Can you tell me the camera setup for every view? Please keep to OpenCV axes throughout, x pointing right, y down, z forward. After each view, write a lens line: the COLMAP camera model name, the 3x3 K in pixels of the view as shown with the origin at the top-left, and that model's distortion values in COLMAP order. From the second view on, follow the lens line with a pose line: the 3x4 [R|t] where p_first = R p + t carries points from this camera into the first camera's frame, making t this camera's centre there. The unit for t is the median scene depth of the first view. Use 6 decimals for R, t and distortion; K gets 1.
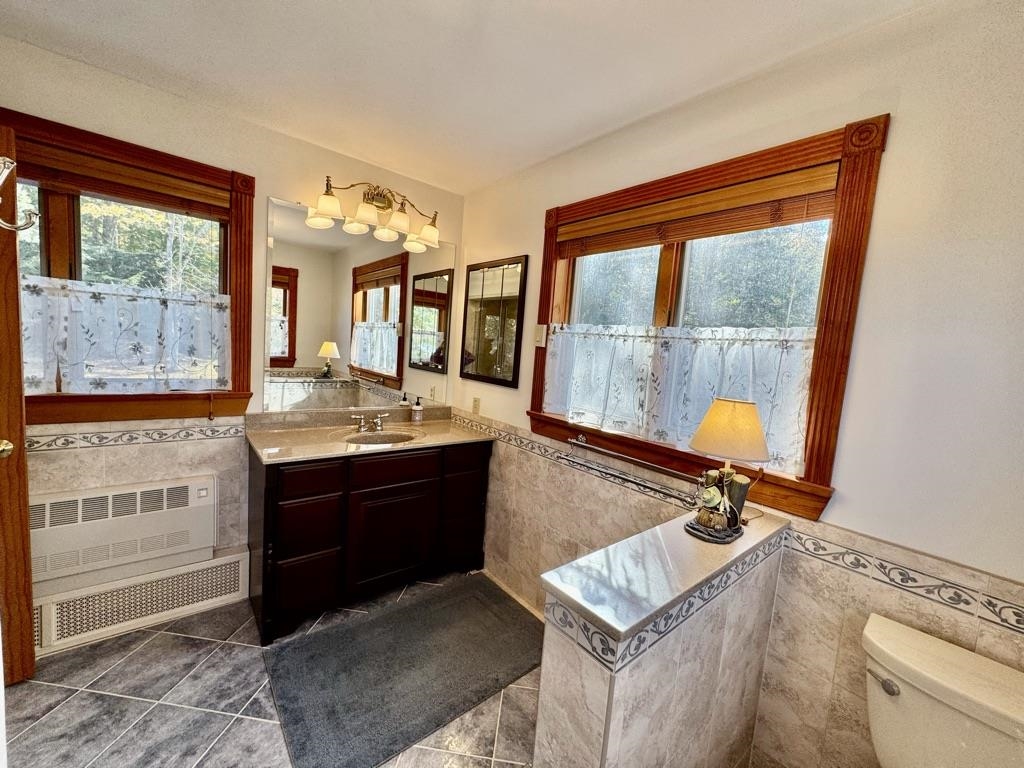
lens RADIAL K [[406.9, 0, 514.2], [0, 406.9, 384.6], [0, 0, 1]] dist [-0.006899, -0.000067]
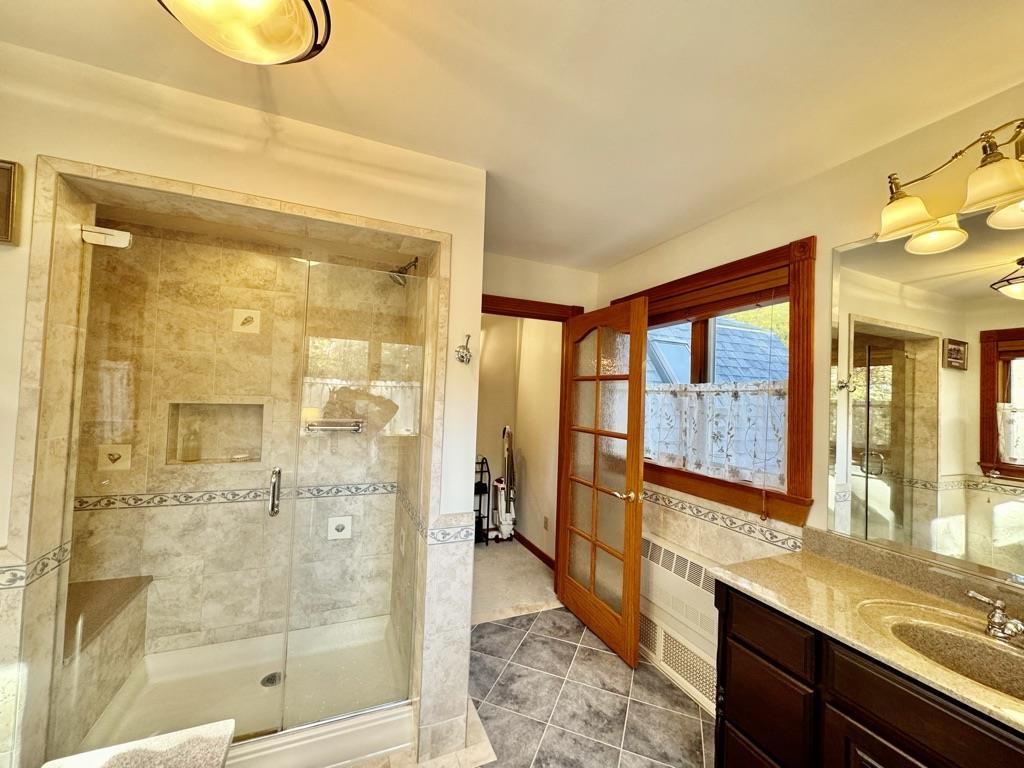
lens RADIAL K [[406.9, 0, 515.9], [0, 406.9, 385.0], [0, 0, 1]] dist [-0.006899, -0.000067]
pose [[-0.288949, -0.117171, -0.950147, 0.307918], [-0.152539, 0.985437, -0.075135, -0.059150], [0.945114, 0.123224, -0.302614, 0.769648]]
